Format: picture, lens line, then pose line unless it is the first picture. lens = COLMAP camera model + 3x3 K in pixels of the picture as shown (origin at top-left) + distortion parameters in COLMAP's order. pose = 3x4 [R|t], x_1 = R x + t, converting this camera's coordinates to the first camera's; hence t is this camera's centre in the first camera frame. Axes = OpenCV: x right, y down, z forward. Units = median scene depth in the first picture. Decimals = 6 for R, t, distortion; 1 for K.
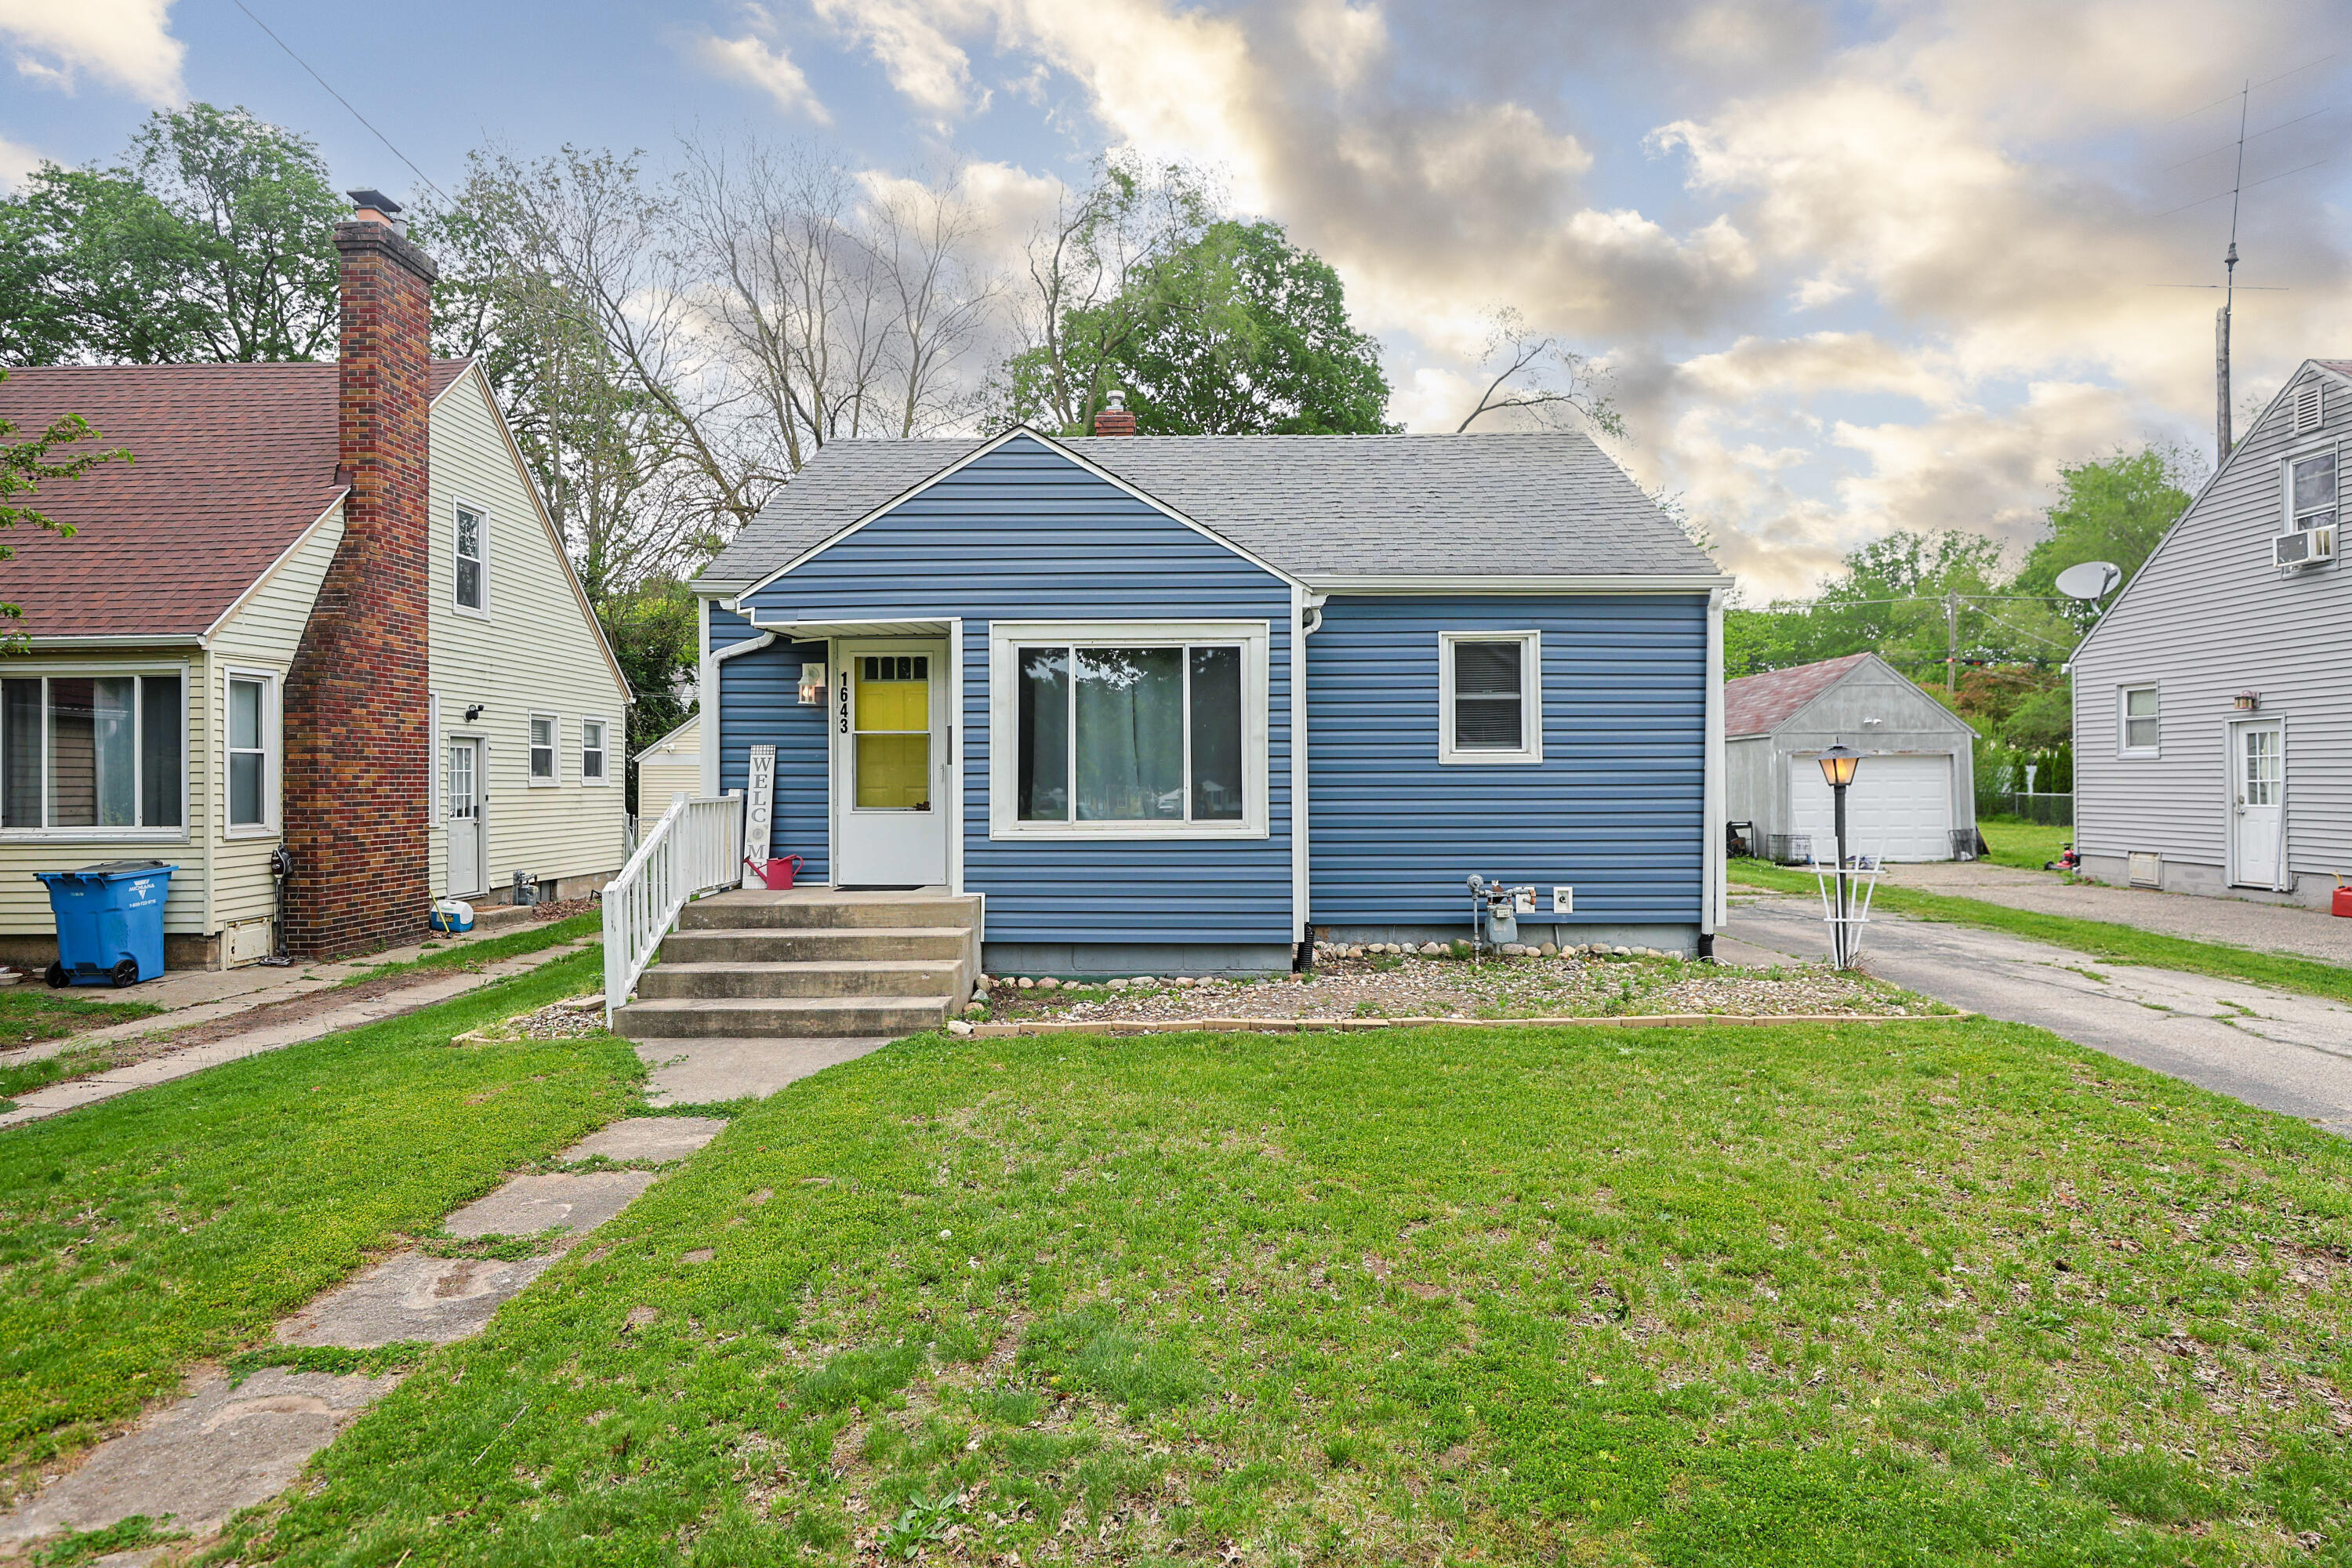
lens RADIAL K [[1167.0, 0, 1175.5], [0, 1167.0, 786.8], [0, 0, 1]] dist [-0.031356, 0.008990]
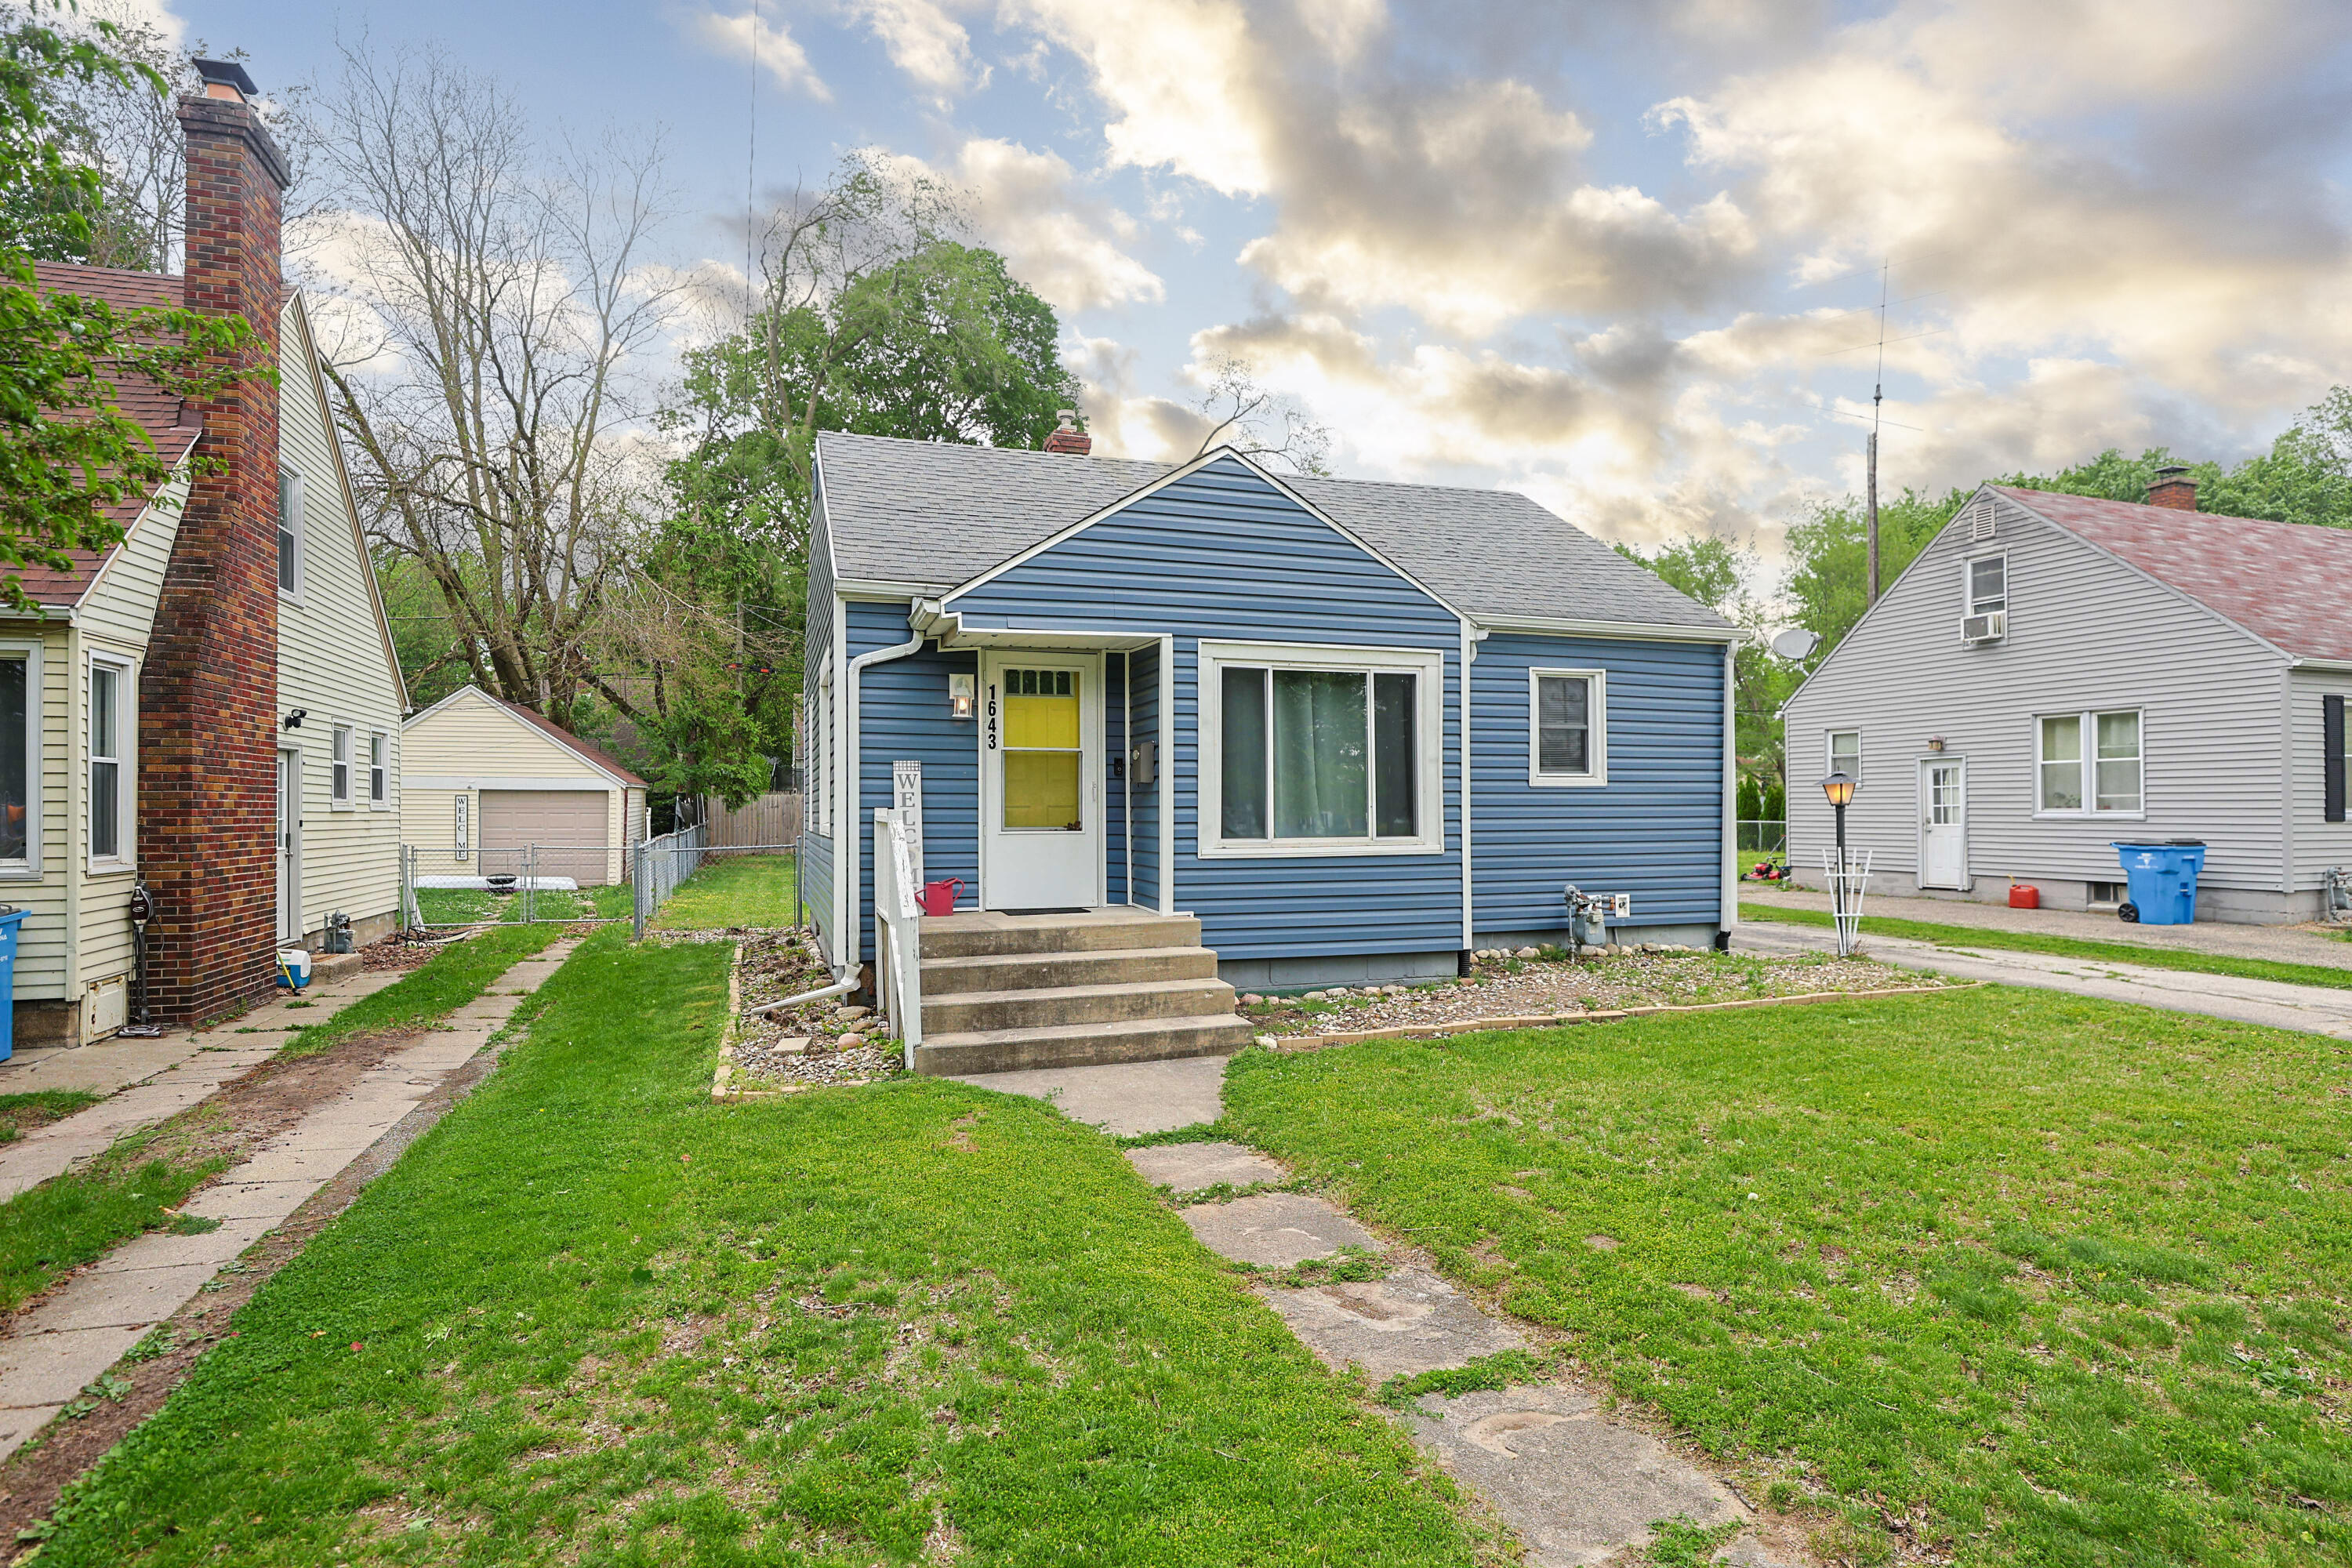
lens RADIAL K [[1167.0, 0, 1157.5], [0, 1167.0, 817.7], [0, 0, 1]] dist [-0.031356, 0.008990]
pose [[0.948804, -0.001229, 0.315863, -0.462111], [0.000821, 0.999999, 0.001424, 0.008154], [-0.315864, -0.001092, 0.948804, 0.054703]]
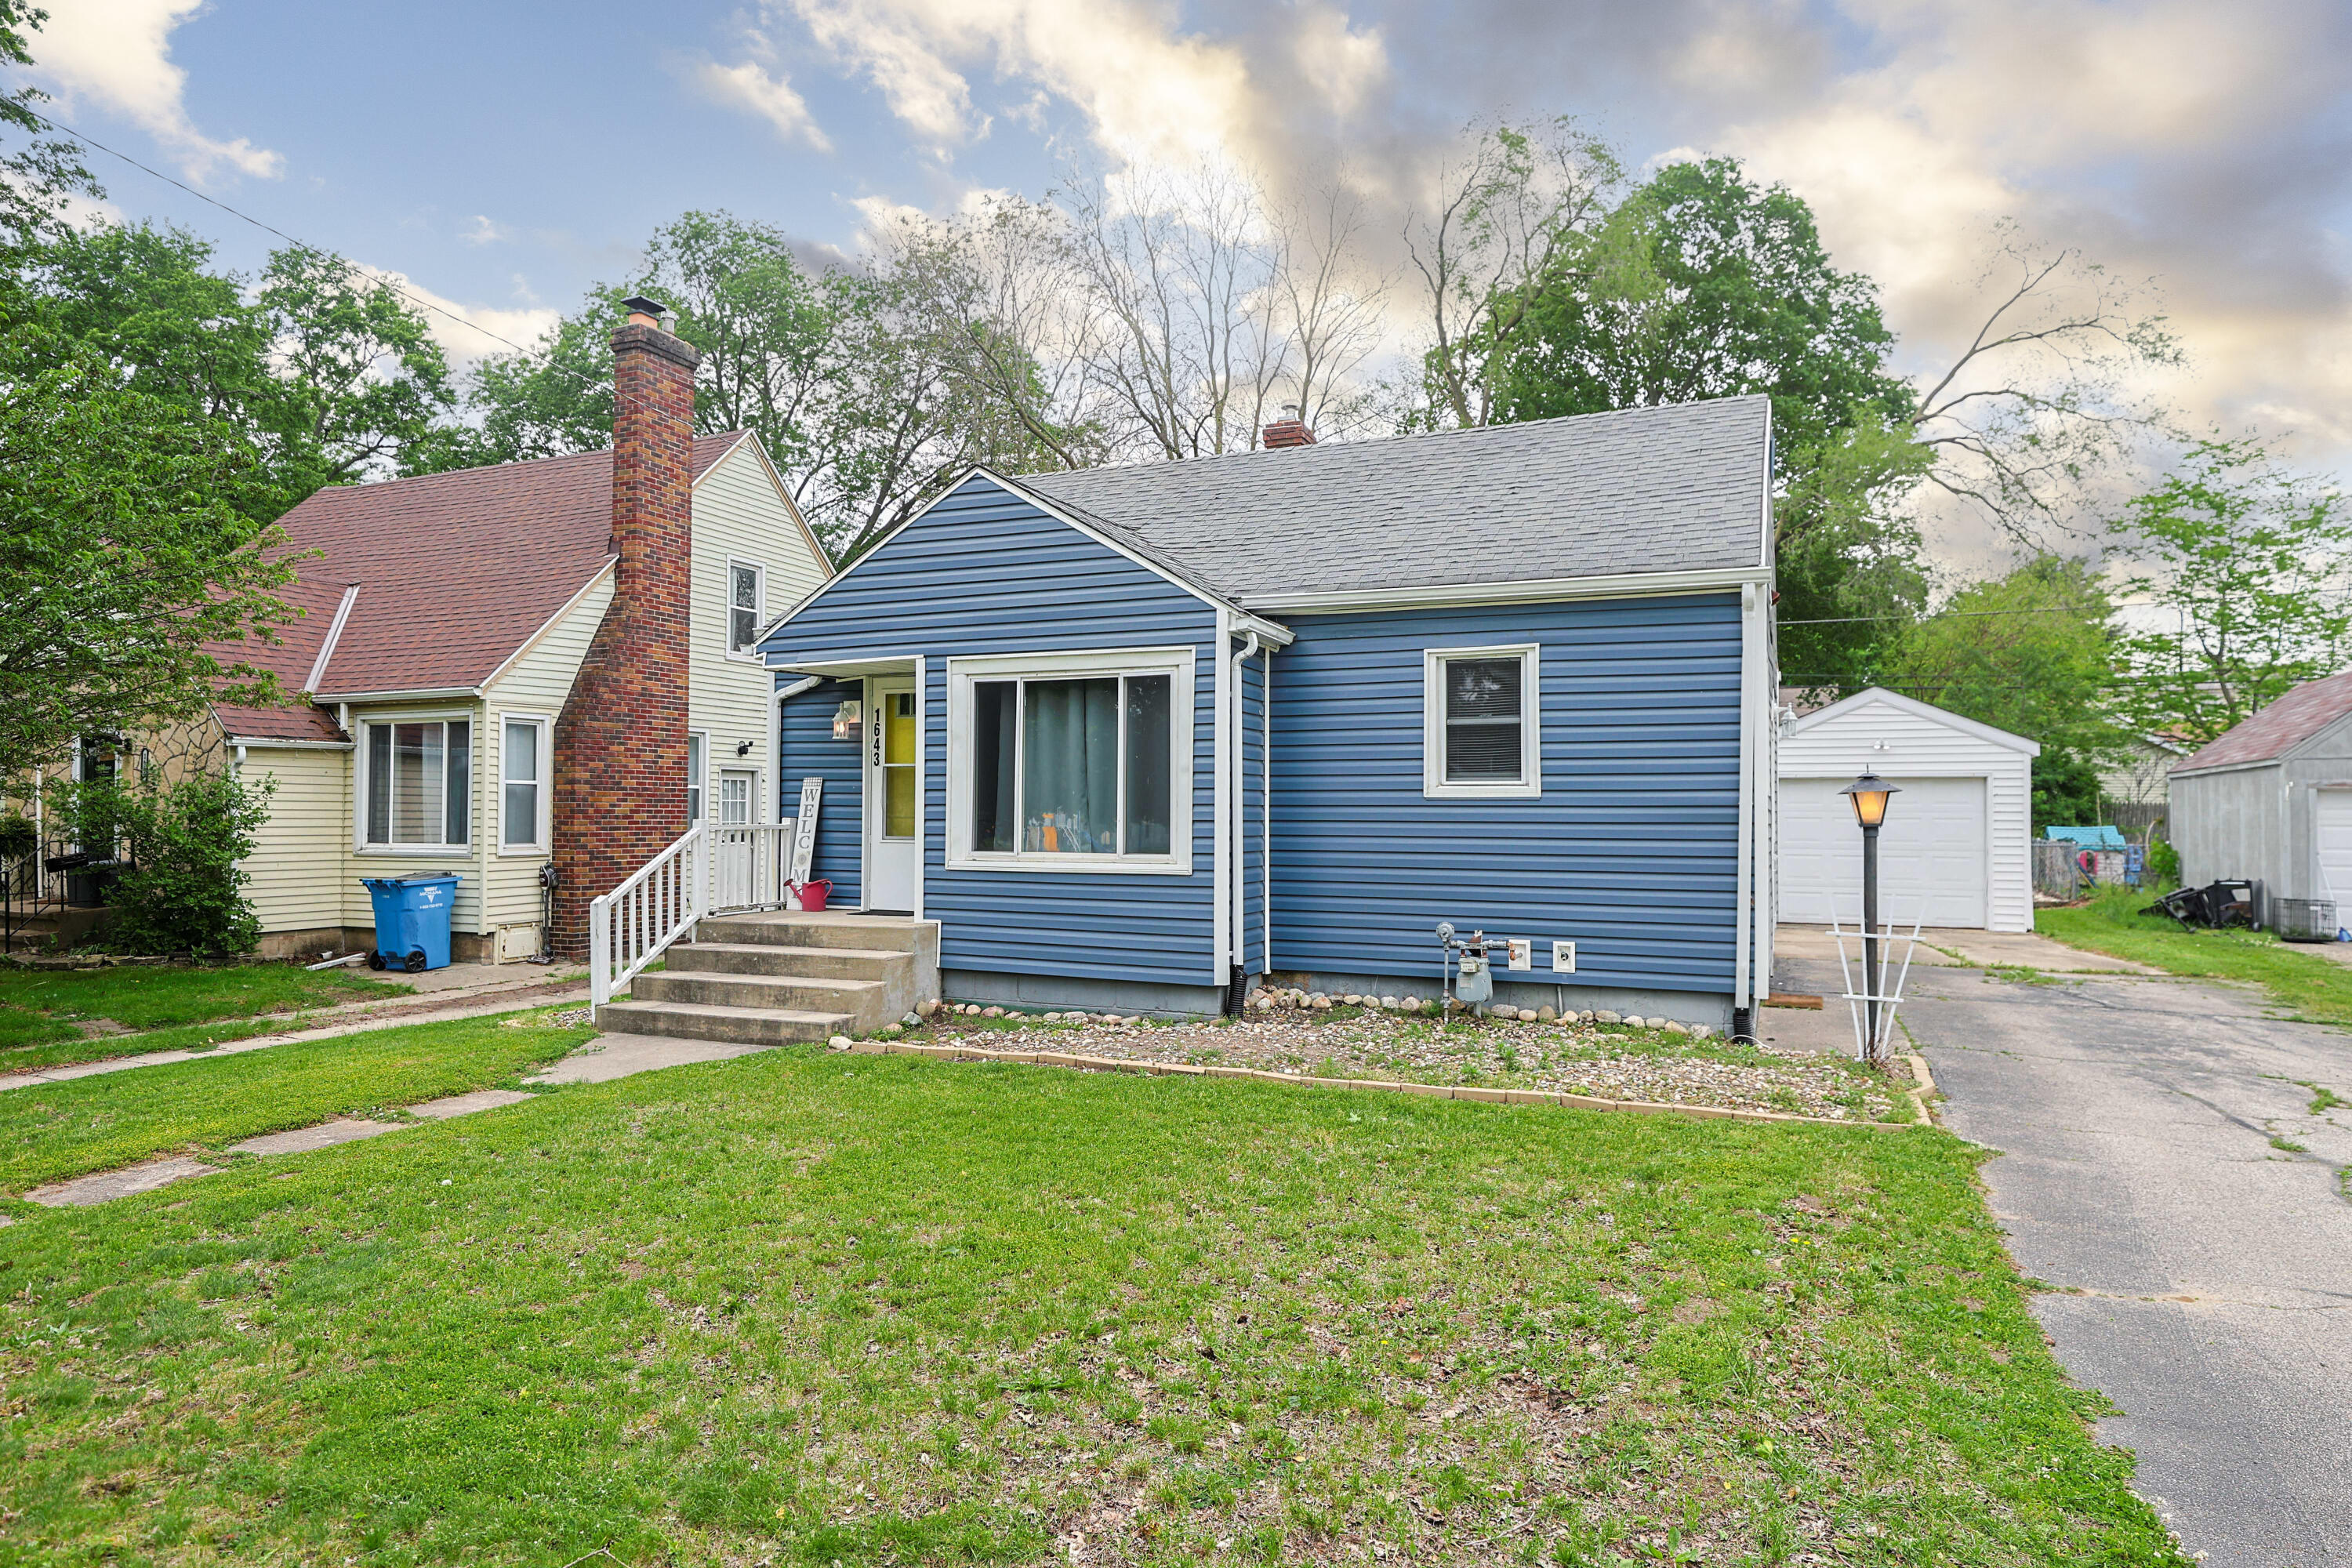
lens RADIAL K [[1298.9, 0, 1215.1], [0, 1298.9, 800.9], [0, 0, 1]] dist [-0.013611, 0.002575]
pose [[0.929076, 0.005032, -0.369855, 0.442303], [-0.011135, 0.999835, -0.014368, -0.000837], [0.369721, 0.017467, 0.928979, 0.017357]]
